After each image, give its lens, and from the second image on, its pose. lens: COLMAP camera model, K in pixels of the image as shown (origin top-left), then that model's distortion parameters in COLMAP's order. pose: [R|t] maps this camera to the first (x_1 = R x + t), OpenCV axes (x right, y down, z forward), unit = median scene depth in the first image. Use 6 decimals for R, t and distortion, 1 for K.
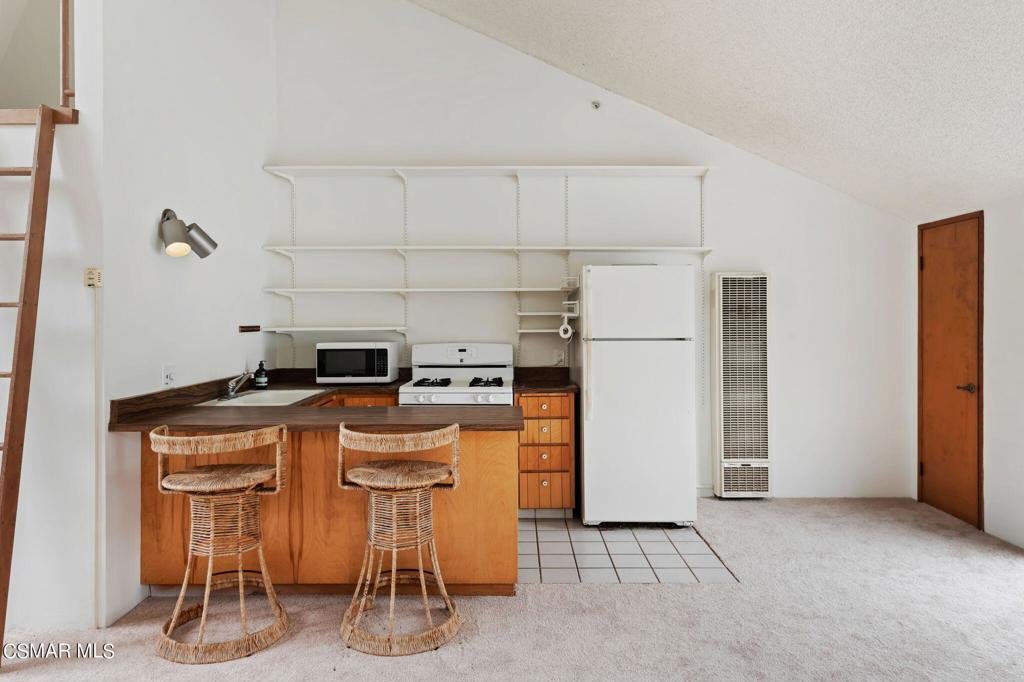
lens RADIAL K [[678.2, 0, 505.0], [0, 678.2, 328.0], [0, 0, 1]] dist [0.029697, -0.004745]
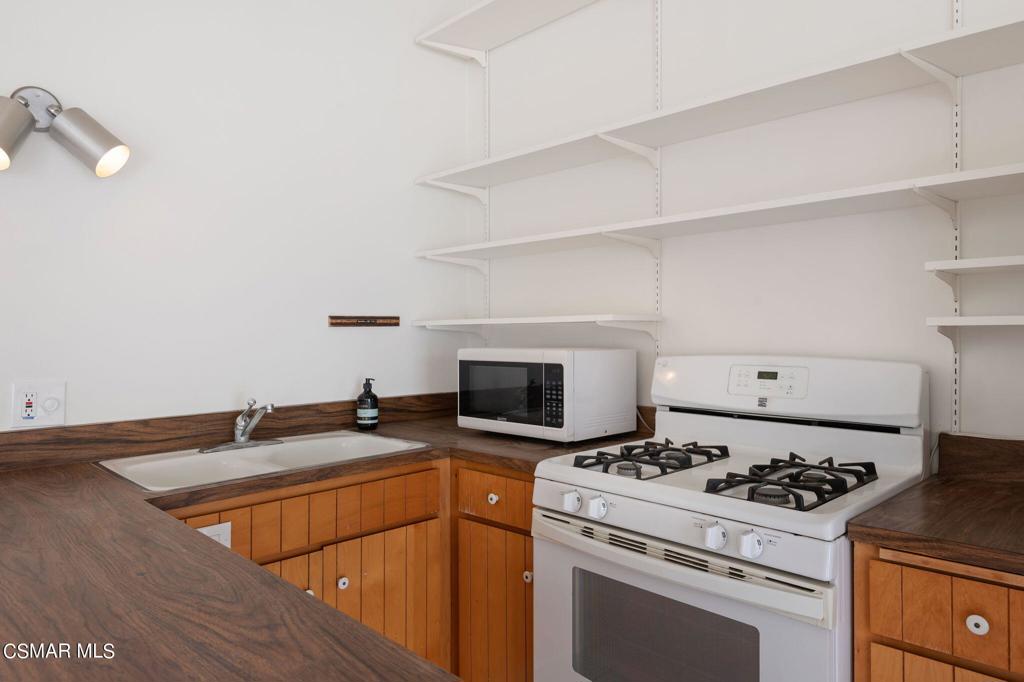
lens RADIAL K [[678.2, 0, 513.6], [0, 678.2, 327.9], [0, 0, 1]] dist [0.029697, -0.004745]
pose [[0.719947, -0.003704, -0.694019, 0.107552], [-0.005523, 0.999924, -0.011066, 0.012729], [0.694007, 0.011800, 0.719871, 0.685827]]
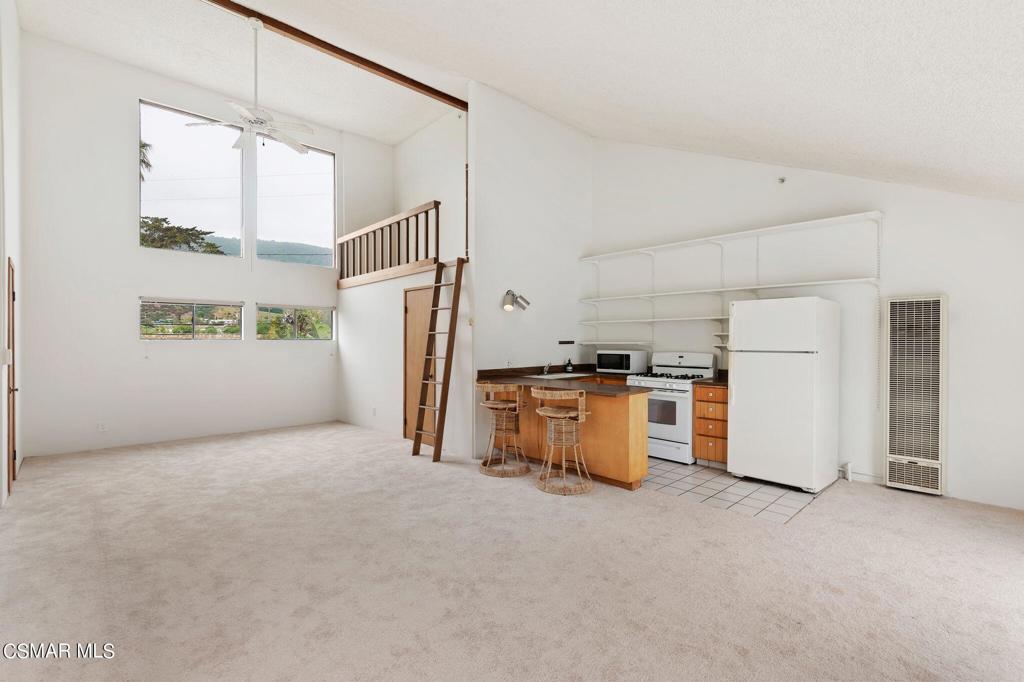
lens RADIAL K [[459.0, 0, 491.9], [0, 459.0, 351.8], [0, 0, 1]] dist [0.000606, -0.000593]
pose [[0.665594, 0.021514, -0.746004, 0.488253], [-0.008380, 0.999737, 0.021355, 0.001883], [0.746267, -0.007963, 0.665599, -0.058577]]
